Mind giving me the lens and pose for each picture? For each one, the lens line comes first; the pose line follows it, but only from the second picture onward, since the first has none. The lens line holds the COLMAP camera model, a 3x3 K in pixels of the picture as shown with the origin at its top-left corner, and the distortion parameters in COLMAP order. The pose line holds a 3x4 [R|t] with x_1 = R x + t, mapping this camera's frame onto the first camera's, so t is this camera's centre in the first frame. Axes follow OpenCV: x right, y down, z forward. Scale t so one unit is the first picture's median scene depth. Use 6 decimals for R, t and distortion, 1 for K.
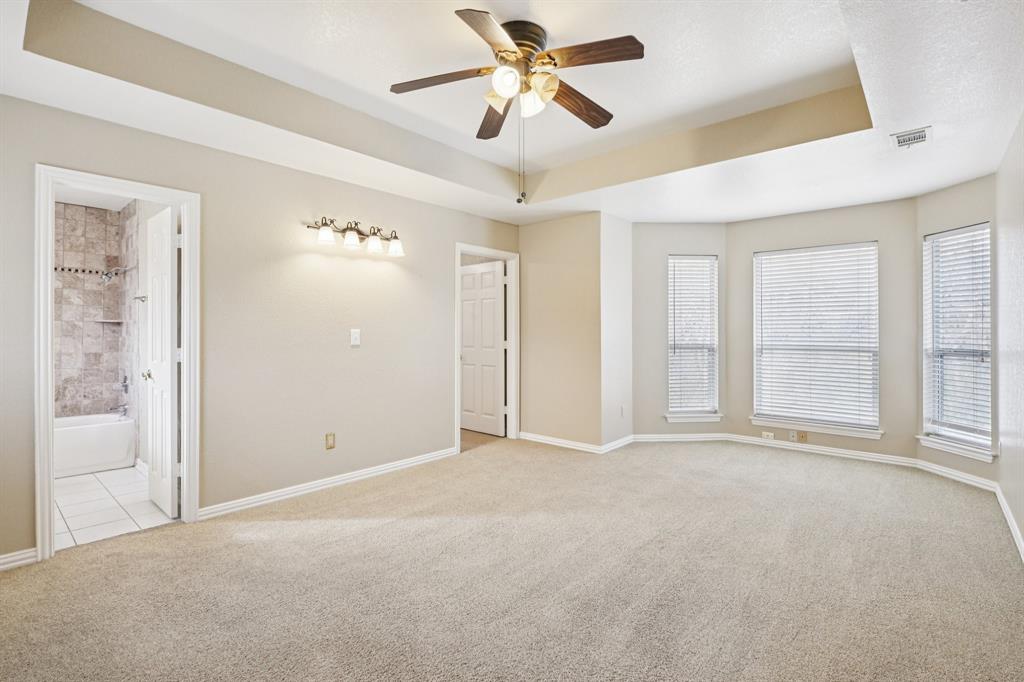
lens RADIAL K [[486.5, 0, 512.7], [0, 486.5, 338.0], [0, 0, 1]] dist [0.003509, 0.000101]
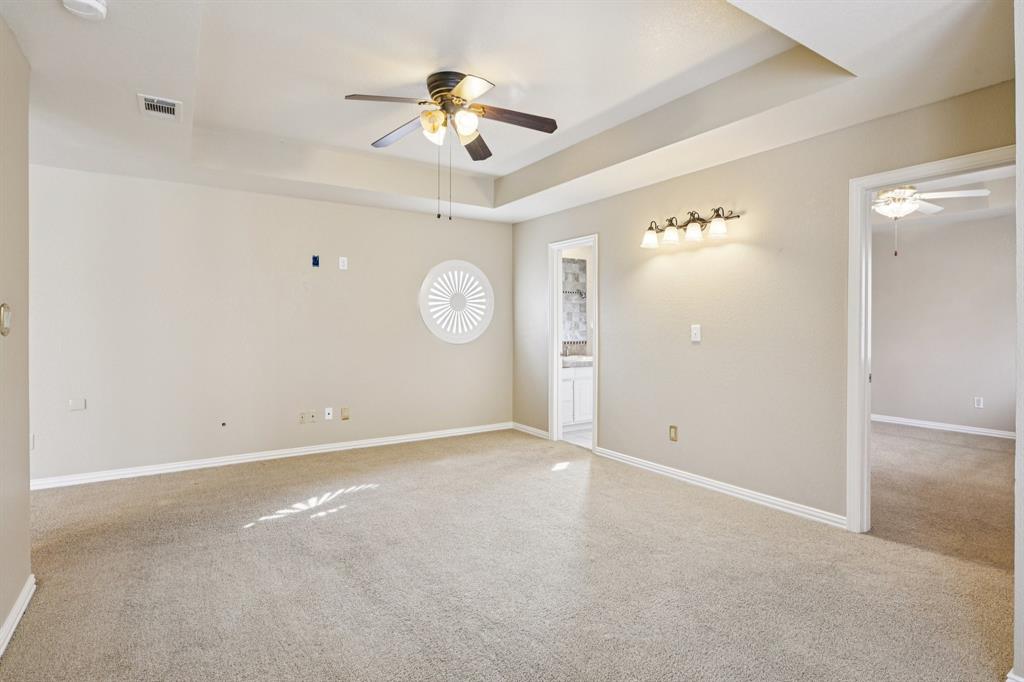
lens RADIAL K [[523.8, 0, 513.5], [0, 523.8, 336.9], [0, 0, 1]] dist [-0.001878, -0.000142]
pose [[-0.260647, 0.018901, -0.965249, 0.745481], [-0.021111, 0.999458, 0.025271, -0.012456], [0.965203, 0.026964, -0.260107, 0.914945]]
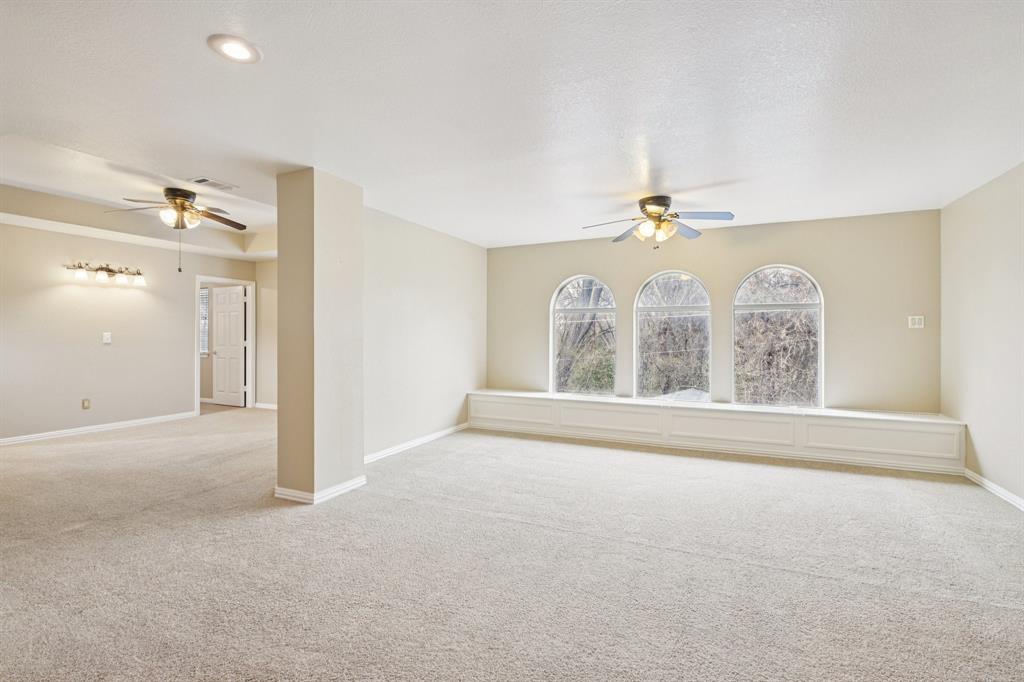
lens RADIAL K [[468.0, 0, 505.5], [0, 468.0, 338.7], [0, 0, 1]] dist [-0.004018, -0.000100]
pose [[0.959991, -0.009268, 0.279877, 0.479327], [0.012418, 0.999878, -0.009485, 0.030797], [-0.279755, 0.012581, 0.959989, -0.784099]]
